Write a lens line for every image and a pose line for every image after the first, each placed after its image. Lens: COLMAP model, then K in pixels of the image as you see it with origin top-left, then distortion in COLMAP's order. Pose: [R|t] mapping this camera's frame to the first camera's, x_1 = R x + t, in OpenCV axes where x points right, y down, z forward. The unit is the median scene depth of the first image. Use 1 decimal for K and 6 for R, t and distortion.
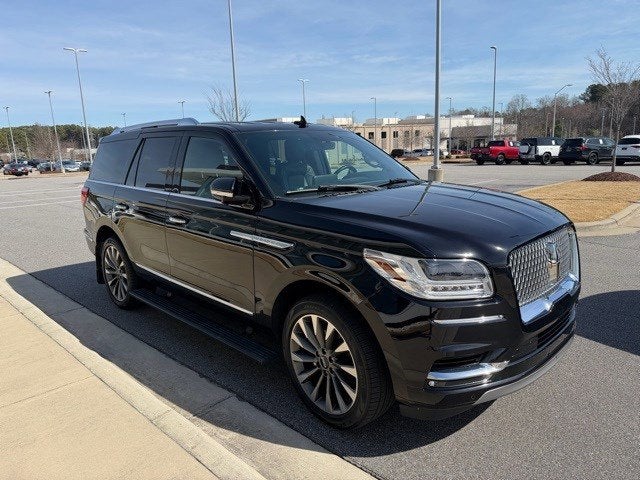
lens RADIAL K [[449.4, 0, 327.0], [0, 449.4, 230.8], [0, 0, 1]] dist [0.032958, -0.036239]
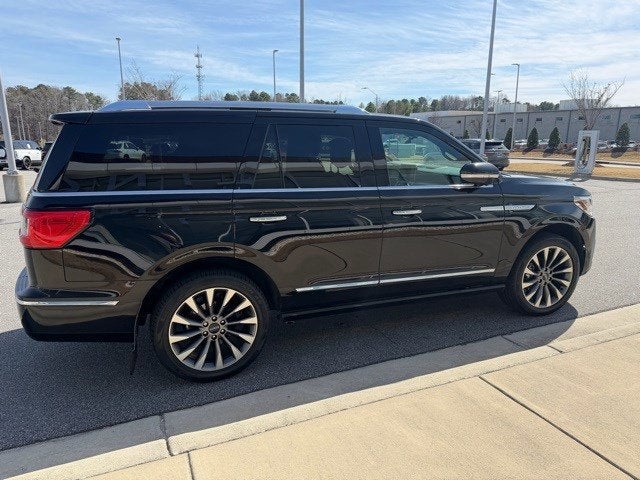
lens RADIAL K [[449.4, 0, 318.9], [0, 449.4, 248.7], [0, 0, 1]] dist [0.032958, -0.036239]
pose [[0.378563, -0.185534, 0.906789, -1.055288], [0.163373, 0.977715, 0.131842, -0.086017], [-0.911043, 0.098234, 0.400438, 0.663653]]
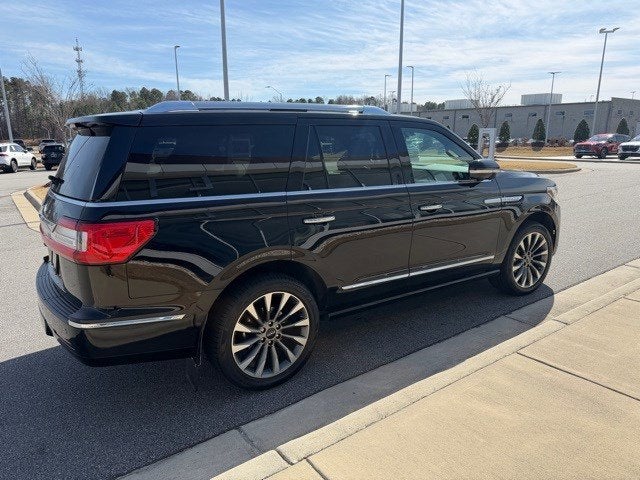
lens RADIAL K [[449.4, 0, 320.9], [0, 449.4, 249.3], [0, 0, 1]] dist [0.032958, -0.036239]
pose [[0.167274, -0.206432, 0.964057, -1.127386], [0.192745, 0.965813, 0.173364, -0.128309], [-0.966886, 0.156818, 0.201344, 0.874066]]
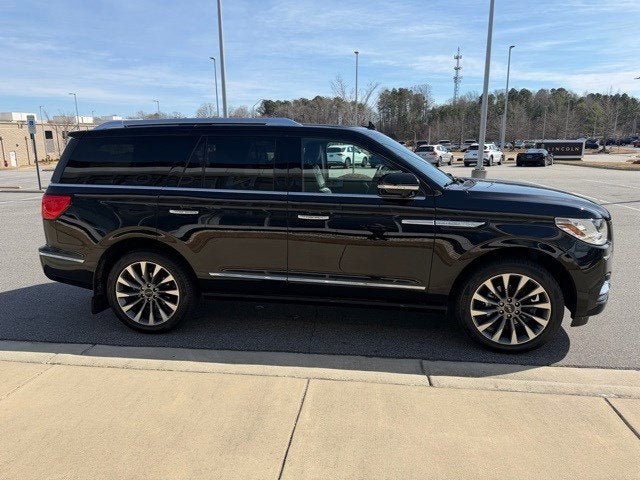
lens RADIAL K [[449.4, 0, 317.6], [0, 449.4, 241.6], [0, 0, 1]] dist [0.032958, -0.036239]
pose [[0.798549, -0.101532, 0.593305, -0.761801], [0.093201, 0.994640, 0.044770, -0.011463], [-0.594671, 0.019545, 0.803732, 0.156852]]
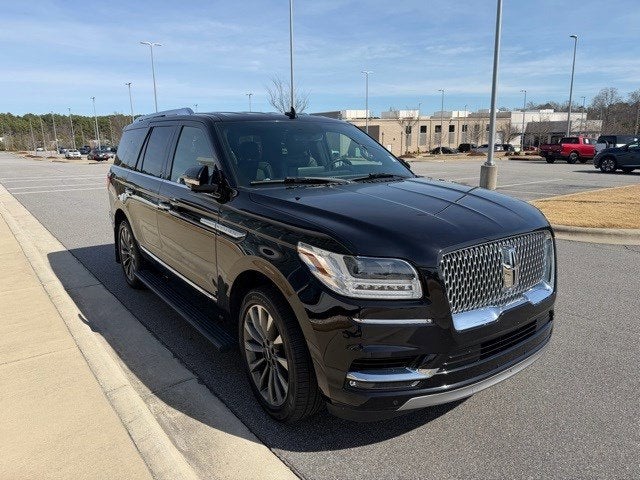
lens RADIAL K [[449.4, 0, 321.8], [0, 449.4, 230.9], [0, 0, 1]] dist [0.032958, -0.036239]
pose [[0.987454, 0.051026, -0.149435, 0.152710], [-0.048704, 0.998629, 0.019162, -0.003092], [0.150208, -0.011643, 0.988586, 0.018205]]
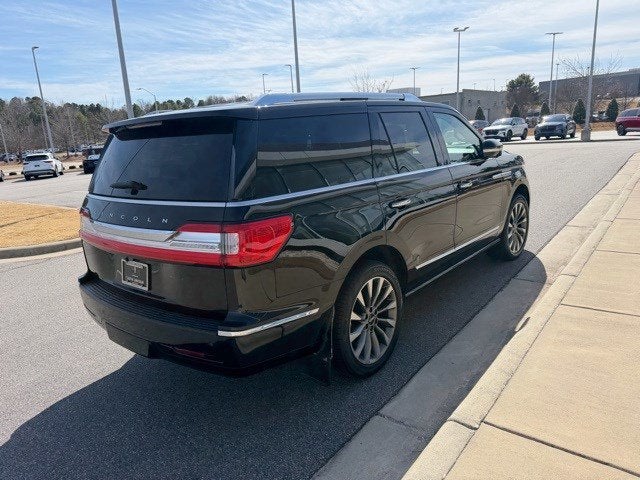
lens RADIAL K [[449.4, 0, 319.3], [0, 449.4, 246.1], [0, 0, 1]] dist [0.032958, -0.036239]
pose [[-0.096490, -0.205836, 0.973818, -1.149383], [0.257793, 0.939829, 0.224195, -0.182342], [-0.961370, 0.272676, -0.037621, 1.181114]]
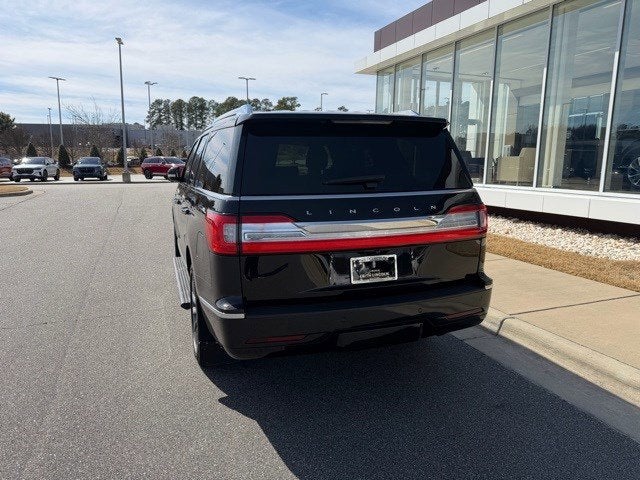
lens RADIAL K [[449.4, 0, 322.8], [0, 449.4, 243.1], [0, 0, 1]] dist [0.032958, -0.036239]
pose [[-0.905735, -0.045210, 0.421427, -0.722965], [0.108983, 0.936022, 0.334642, -0.317095], [-0.409594, 0.349026, -0.842861, 1.940637]]
